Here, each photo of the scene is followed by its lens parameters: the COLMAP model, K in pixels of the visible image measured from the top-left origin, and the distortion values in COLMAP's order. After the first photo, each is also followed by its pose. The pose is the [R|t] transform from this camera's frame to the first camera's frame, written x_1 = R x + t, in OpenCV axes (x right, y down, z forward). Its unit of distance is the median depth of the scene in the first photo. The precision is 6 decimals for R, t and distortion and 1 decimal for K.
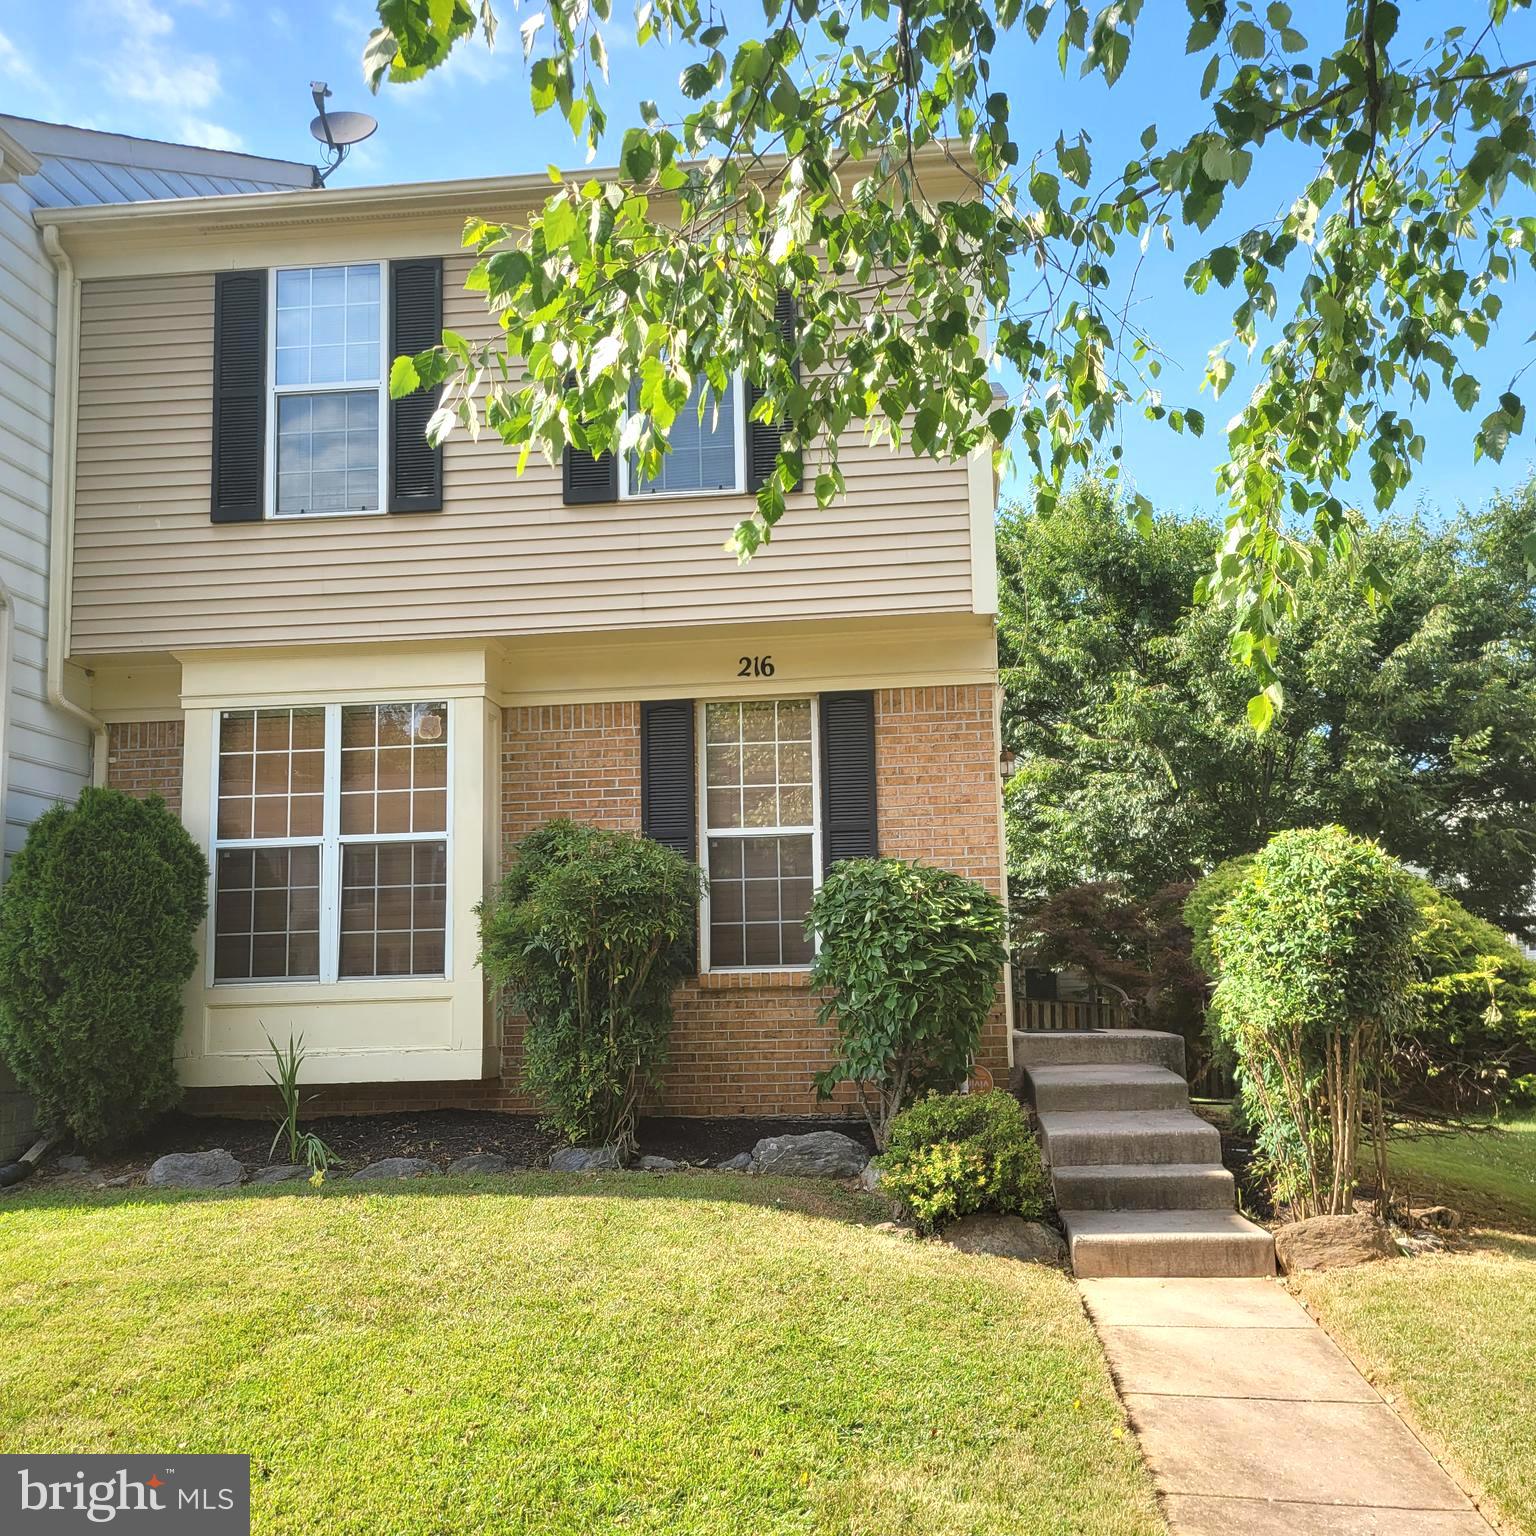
lens RADIAL K [[1532.1, 0, 768.4], [0, 1532.1, 772.4], [0, 0, 1]] dist [0.046365, 0.000000]
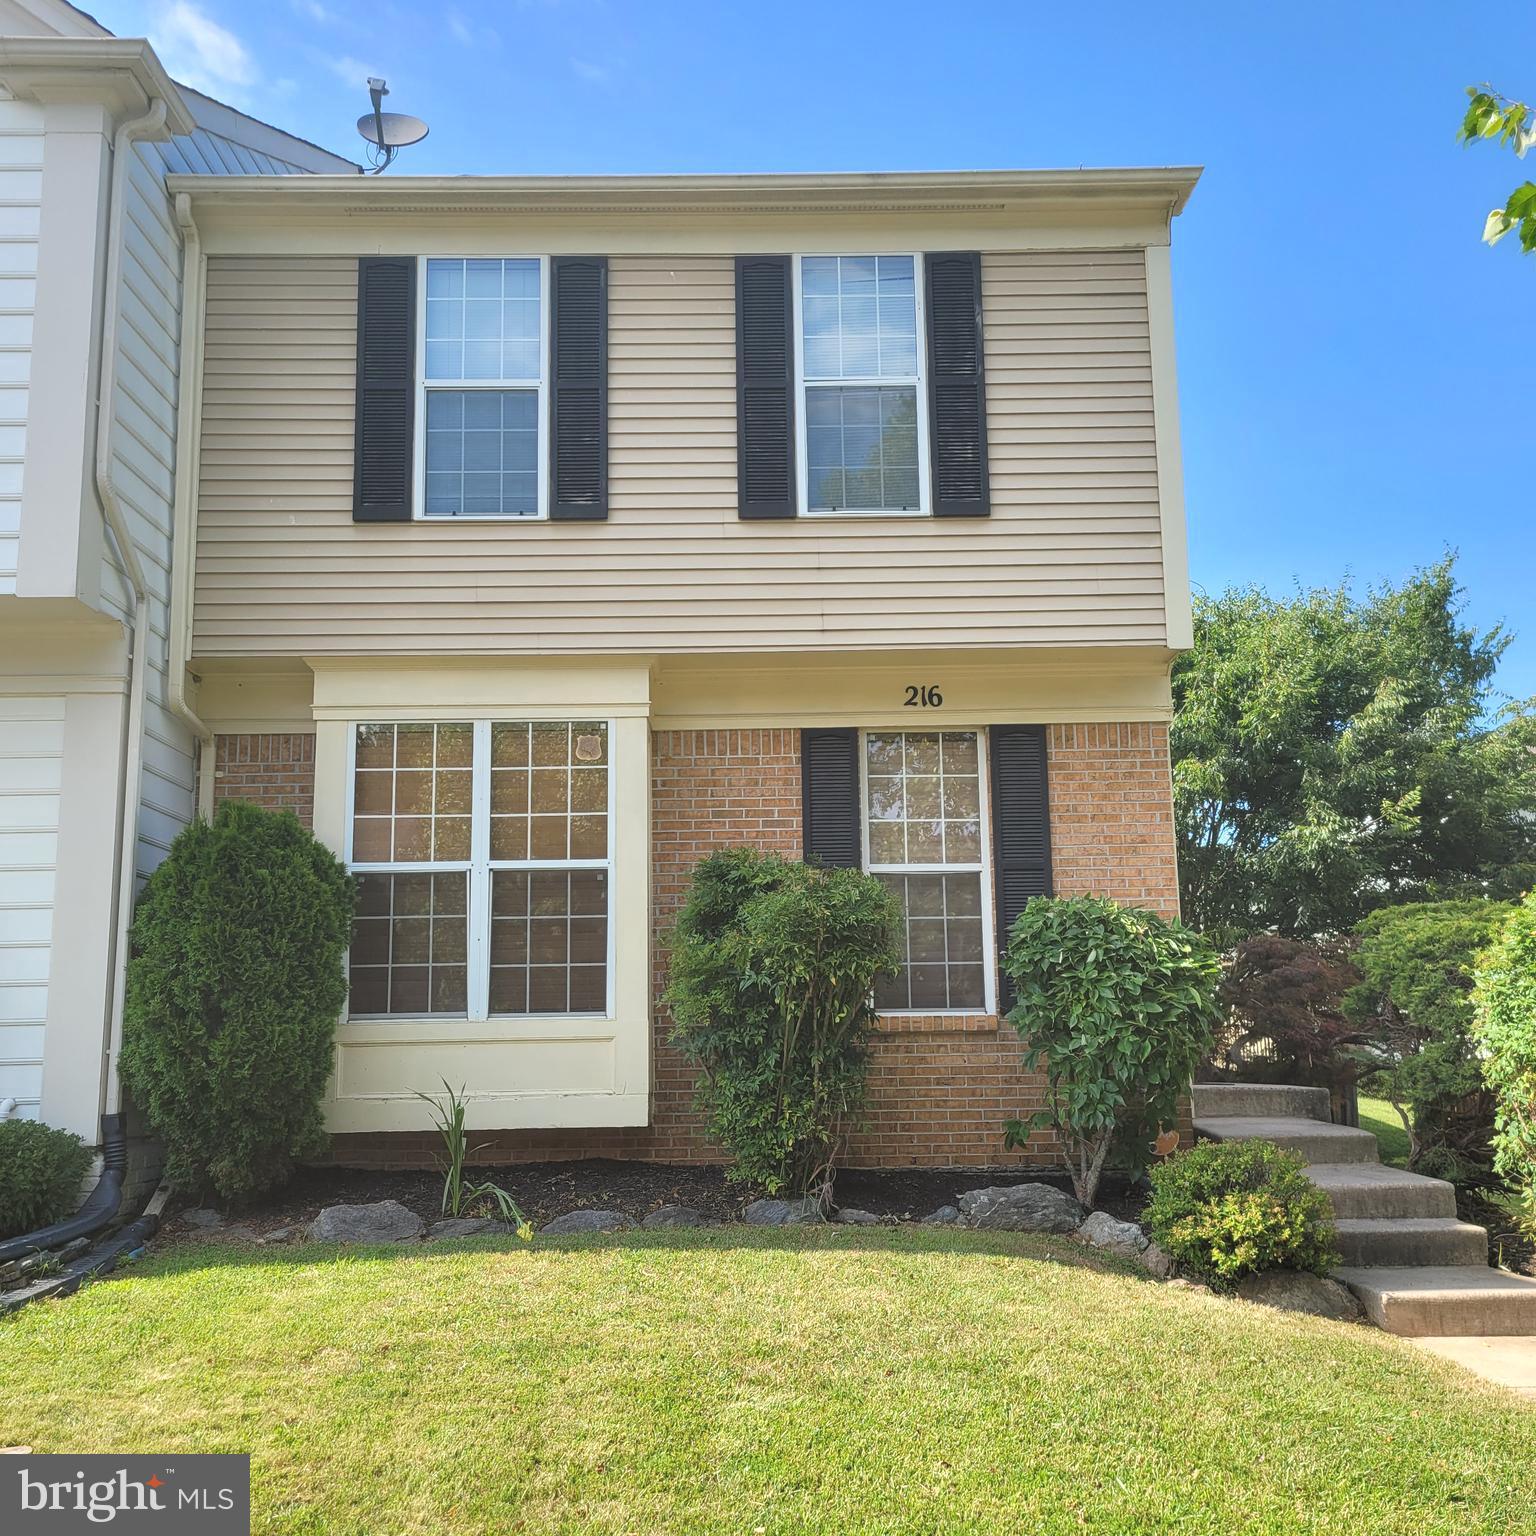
lens RADIAL K [[1532.1, 0, 741.4], [0, 1532.1, 777.9], [0, 0, 1]] dist [0.046365, 0.000000]
pose [[0.993152, 0.030198, 0.112860, -0.233364], [-0.025963, 0.998909, -0.038810, 0.022828], [-0.113909, 0.035614, 0.992853, 0.061345]]
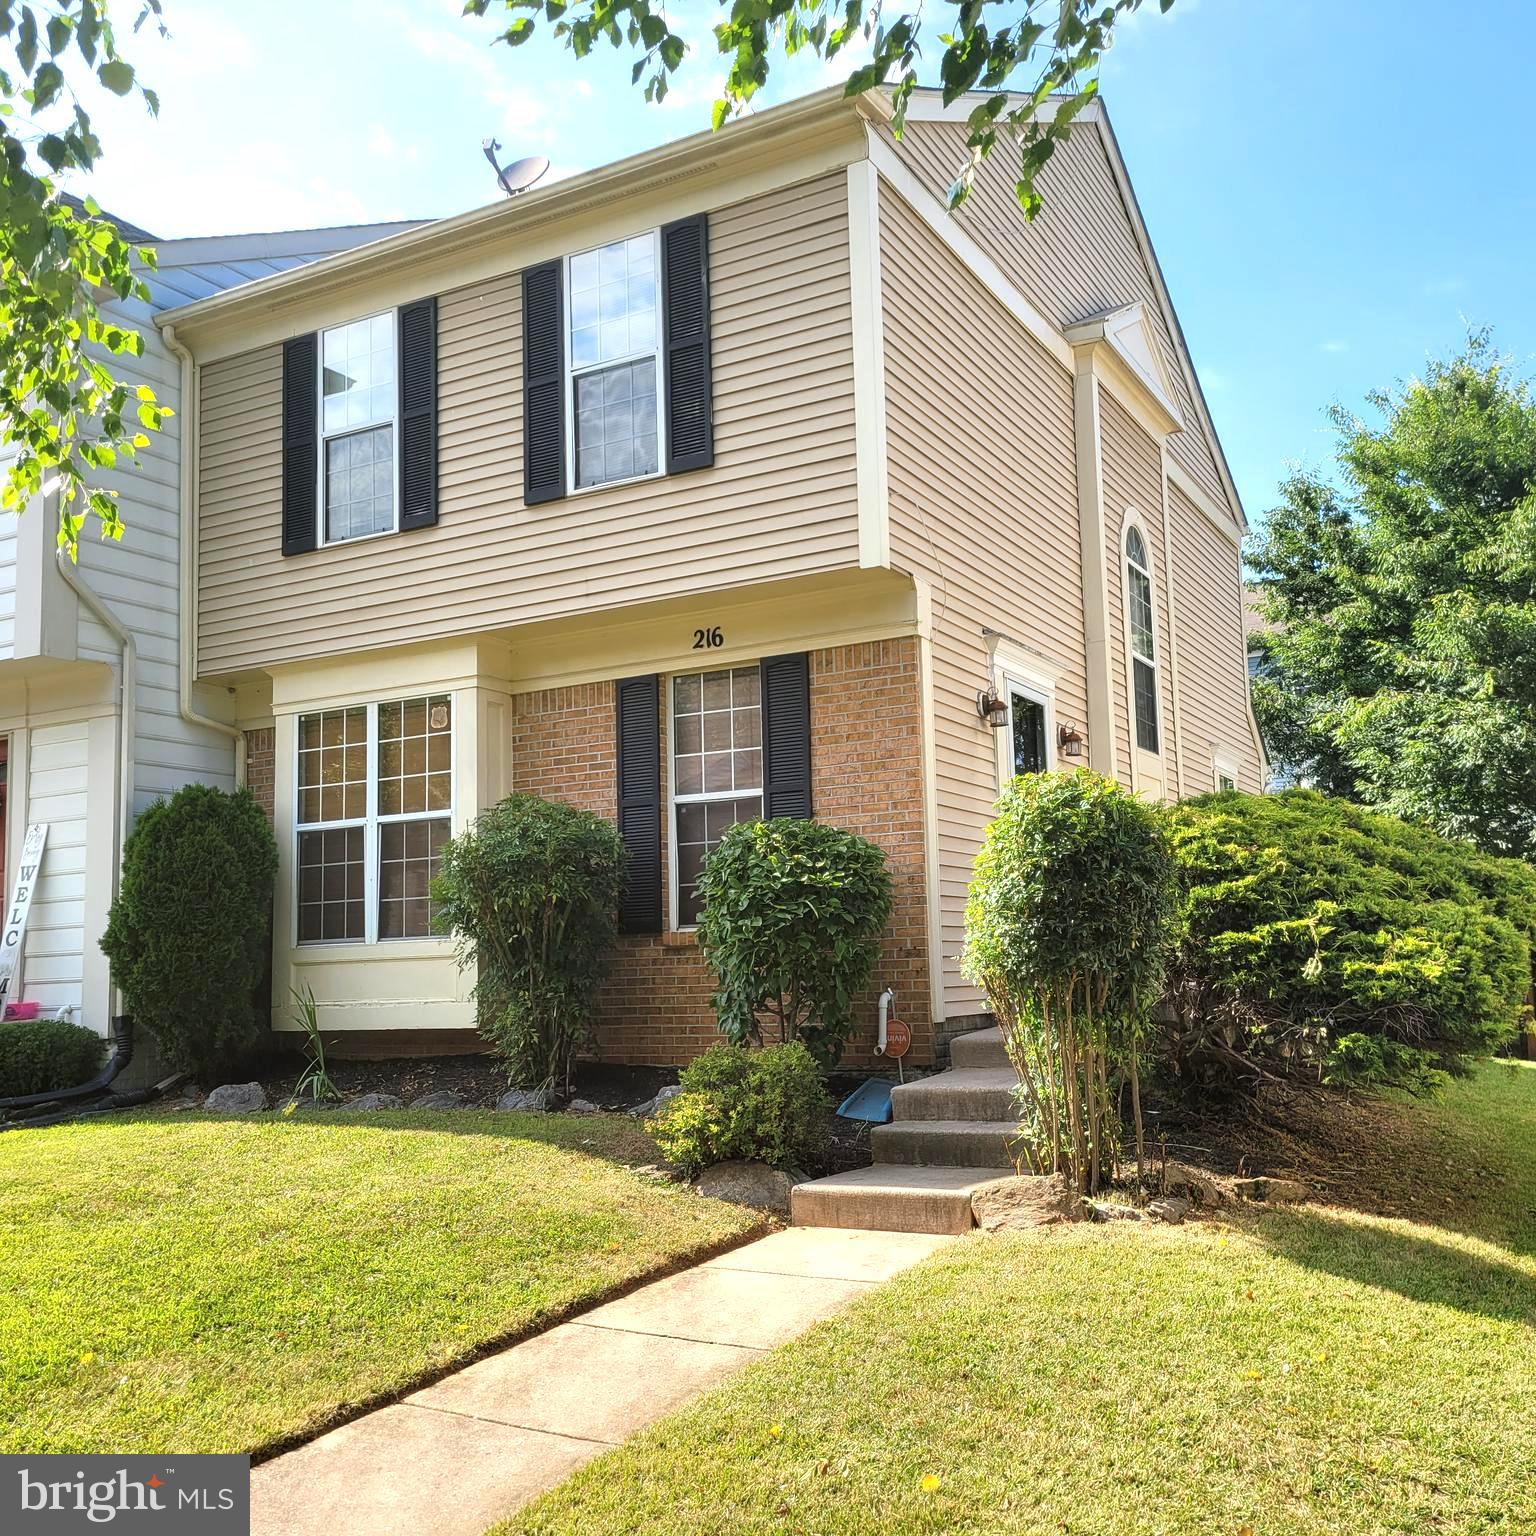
lens RADIAL K [[1532.1, 0, 772.5], [0, 1532.1, 779.2], [0, 0, 1]] dist [0.046365, 0.000000]
pose [[0.919475, -0.050721, -0.389863, 0.444006], [0.062489, 0.997891, 0.017551, 0.011256], [0.388151, -0.040500, 0.920706, 0.053865]]
